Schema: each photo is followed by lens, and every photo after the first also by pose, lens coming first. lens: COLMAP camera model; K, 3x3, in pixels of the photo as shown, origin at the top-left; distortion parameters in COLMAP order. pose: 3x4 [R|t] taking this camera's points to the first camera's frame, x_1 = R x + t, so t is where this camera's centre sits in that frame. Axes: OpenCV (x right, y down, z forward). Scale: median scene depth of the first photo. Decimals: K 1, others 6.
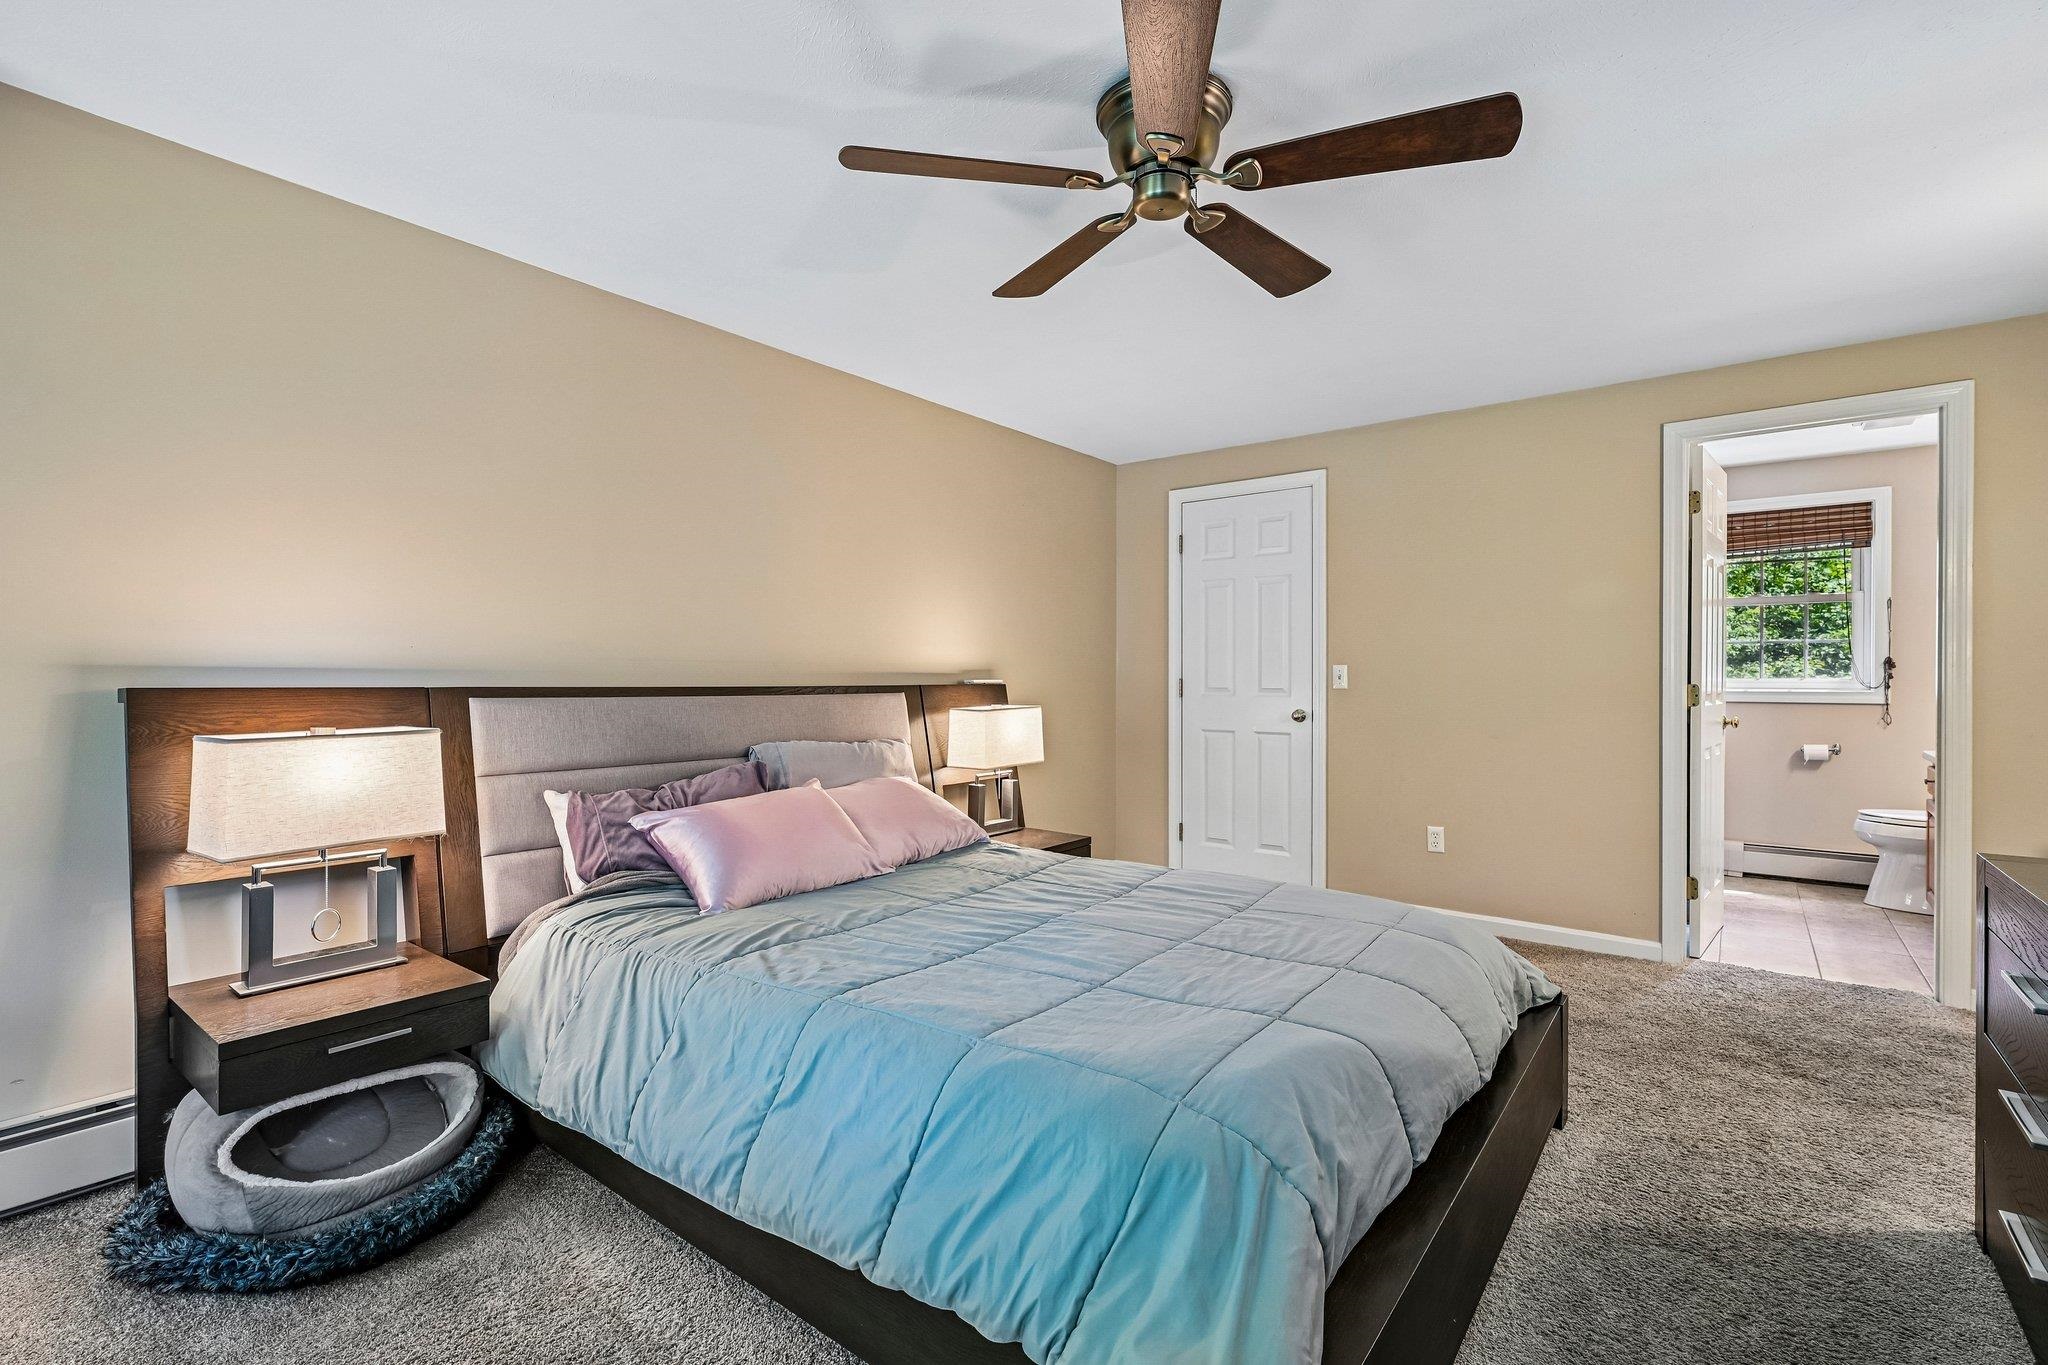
lens RADIAL K [[919.5, 0, 1027.8], [0, 919.5, 684.3], [0, 0, 1]] dist [0.001594, 0.001677]
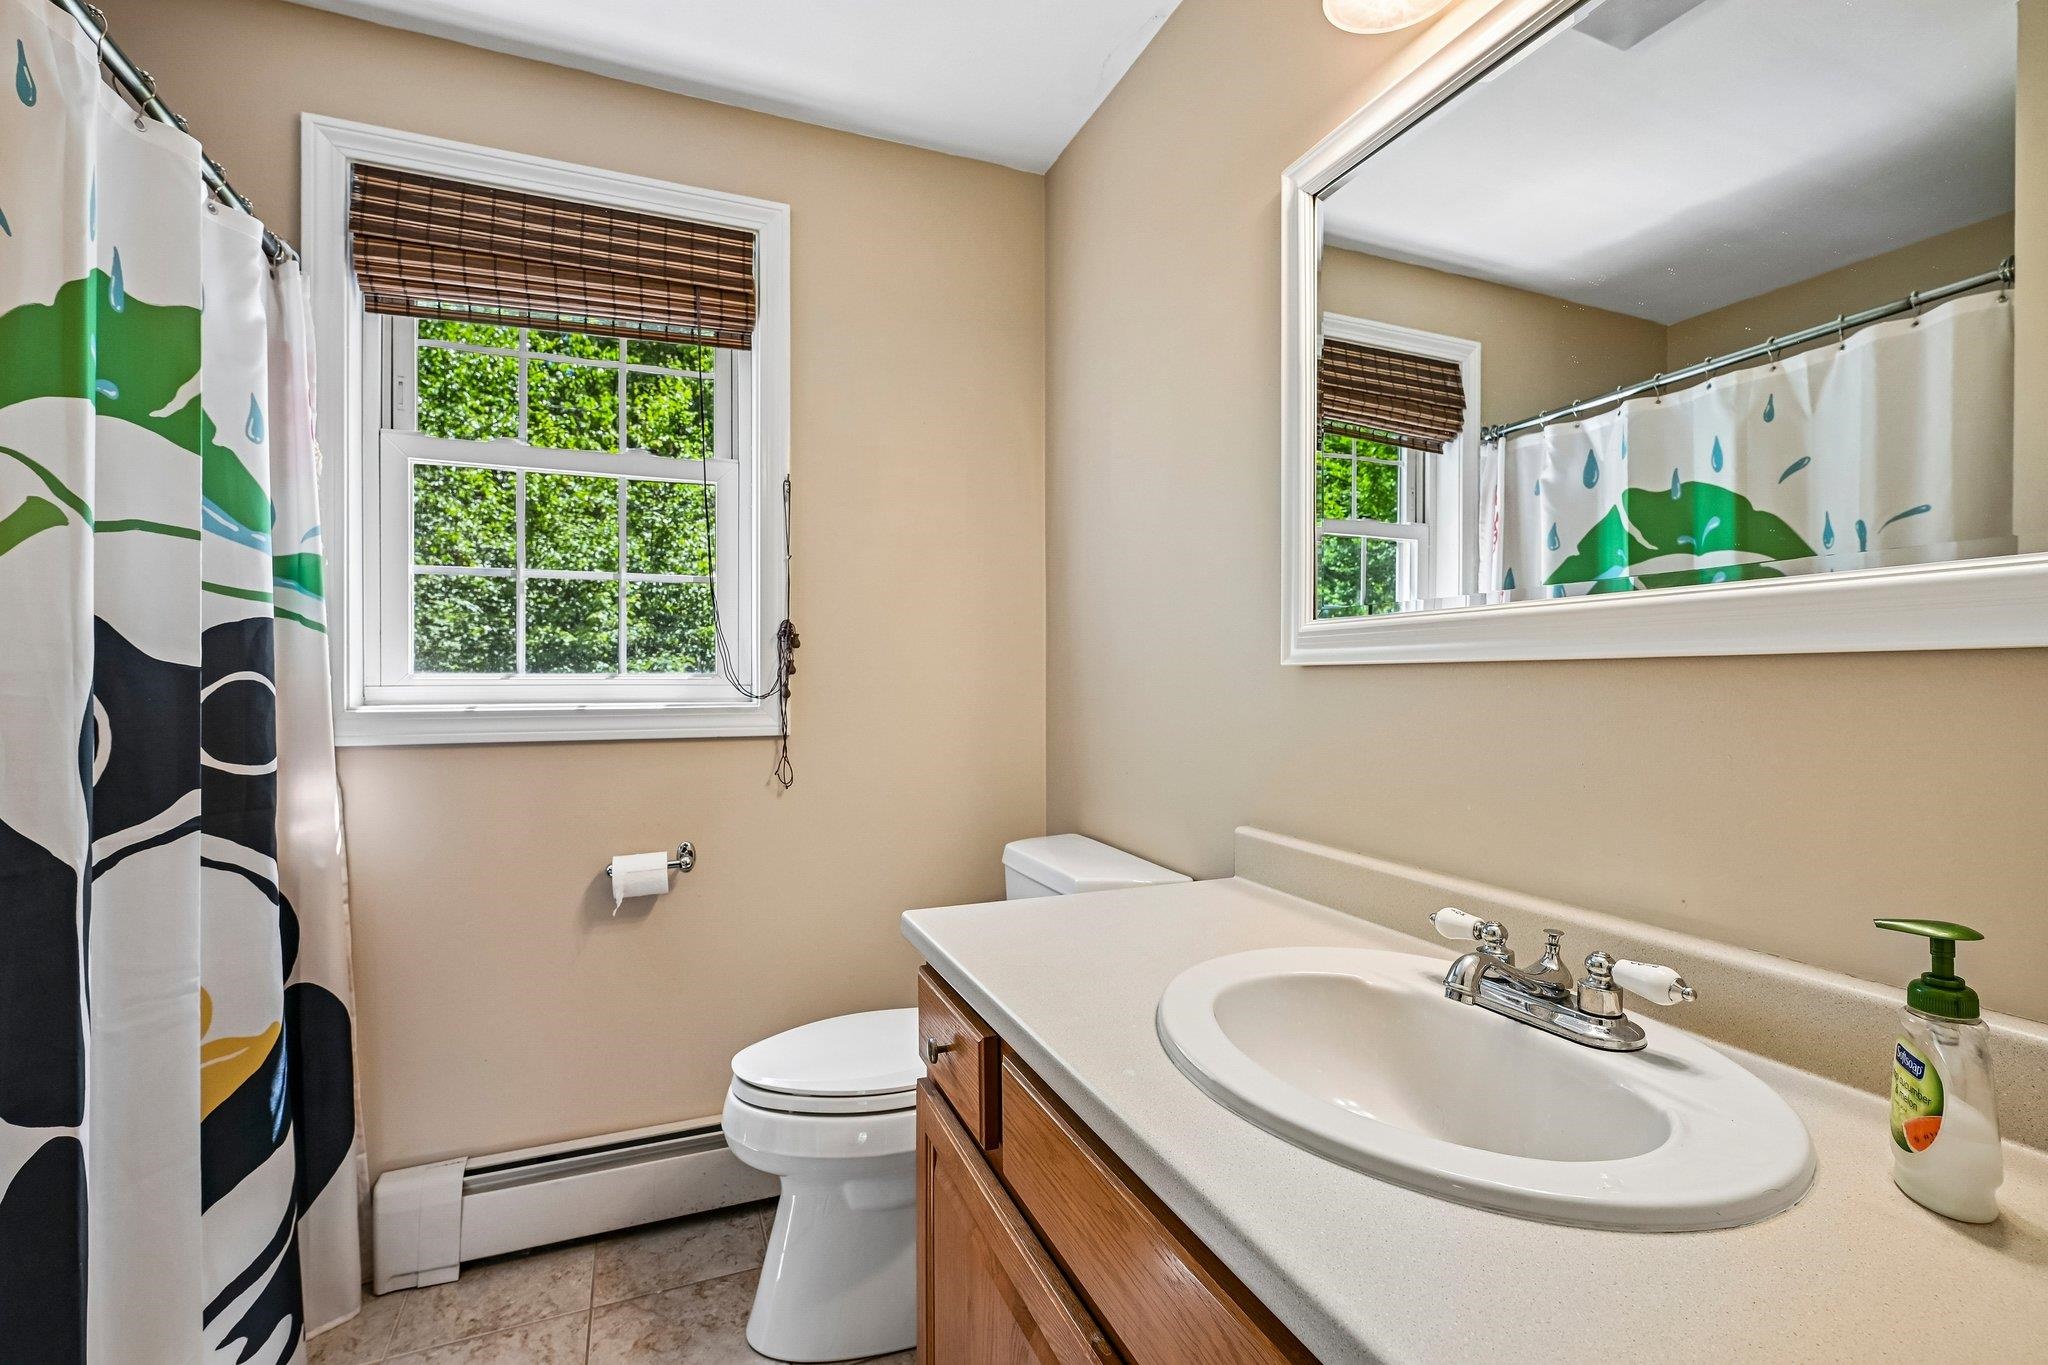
lens RADIAL K [[919.5, 0, 1019.9], [0, 919.5, 676.5], [0, 0, 1]] dist [0.001594, 0.001677]
pose [[0.497929, -0.000315, 0.867218, 0.615159], [0.004896, 0.999985, -0.002449, -0.003532], [-0.867204, 0.005466, 0.497923, 0.688535]]
